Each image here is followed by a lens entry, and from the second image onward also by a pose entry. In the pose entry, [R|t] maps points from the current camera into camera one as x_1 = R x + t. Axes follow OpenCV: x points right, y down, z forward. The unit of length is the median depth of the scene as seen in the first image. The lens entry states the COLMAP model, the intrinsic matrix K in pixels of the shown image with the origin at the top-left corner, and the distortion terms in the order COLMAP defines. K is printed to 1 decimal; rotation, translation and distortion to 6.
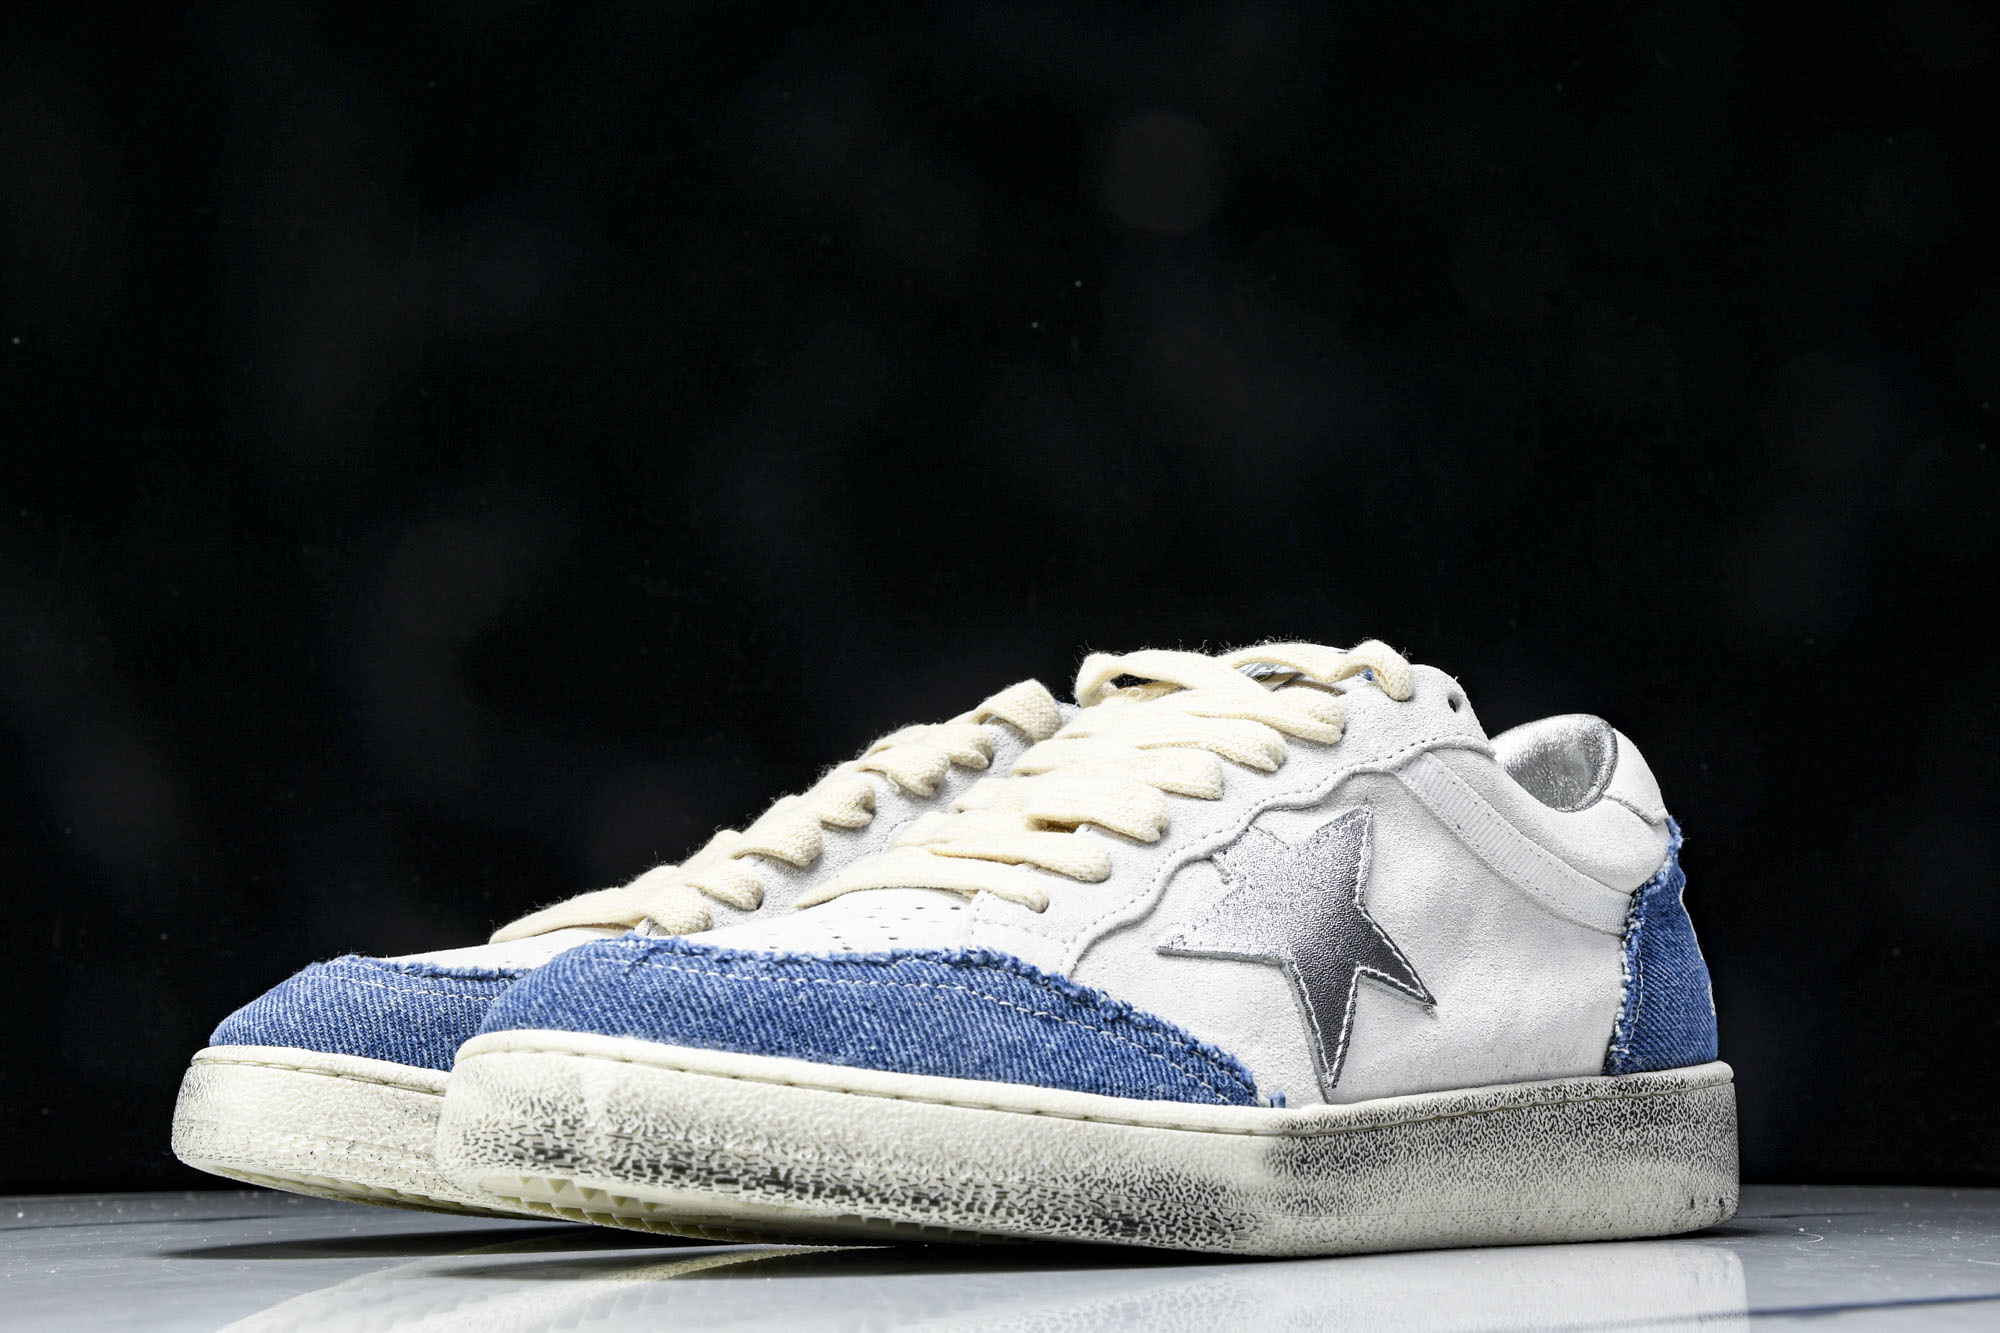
lens RADIAL K [[2847.5, 0, 978.3], [0, 2847.5, 662.6], [0, 0, 1]] dist [0.112830, 0.000000]
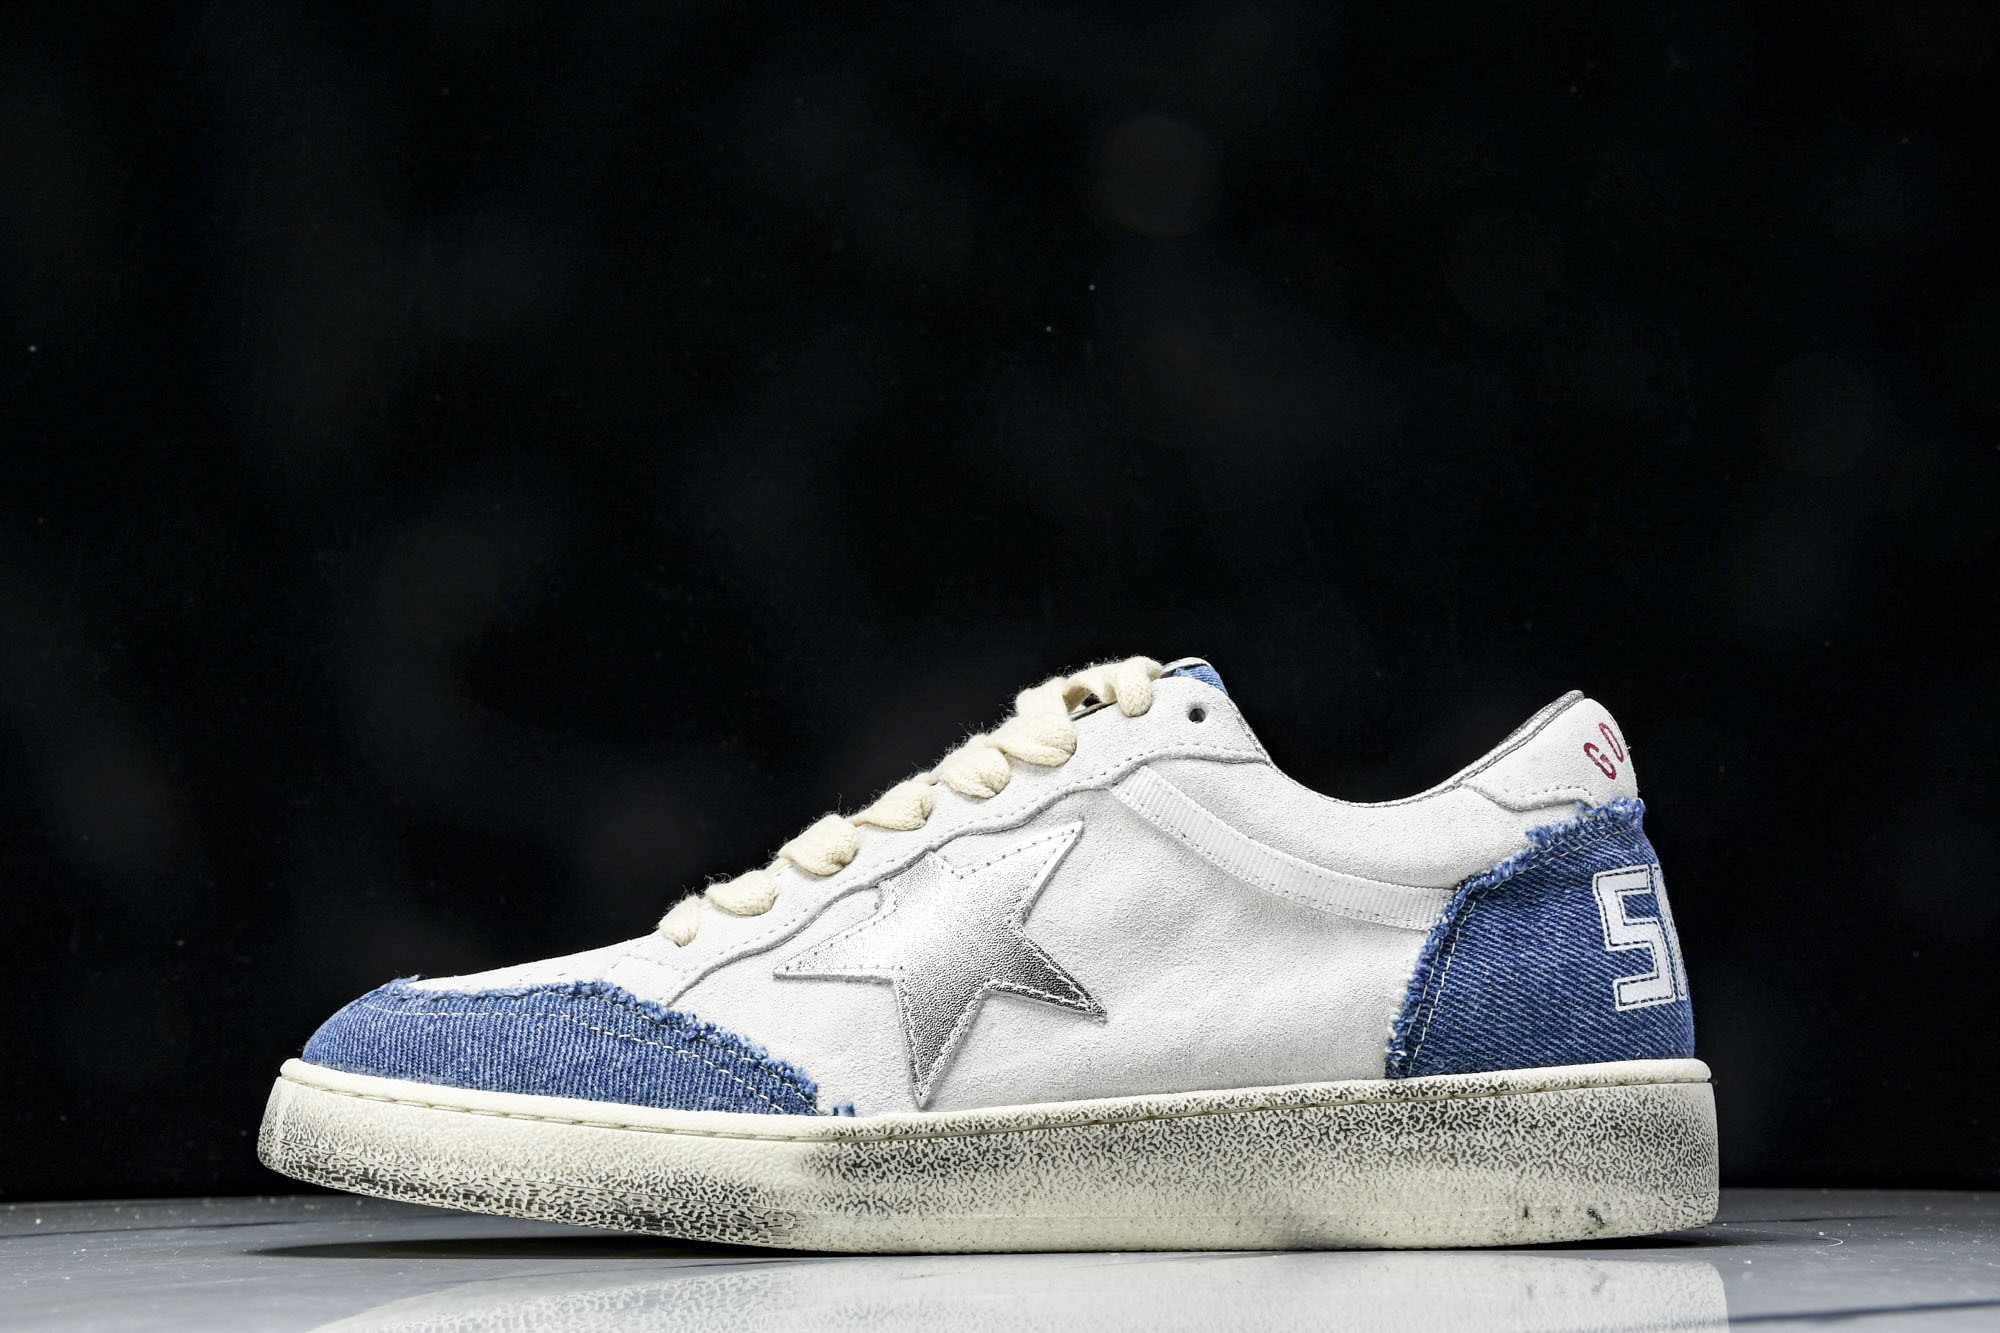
lens RADIAL K [[2847.5, 0, 989.7], [0, 2847.5, 650.1], [0, 0, 1]] dist [0.112830, 0.000000]
pose [[0.759842, -0.101150, -0.642191, 0.914313], [0.104263, 0.993996, -0.033197, 0.022070], [0.641693, -0.041732, 0.765825, 0.220139]]
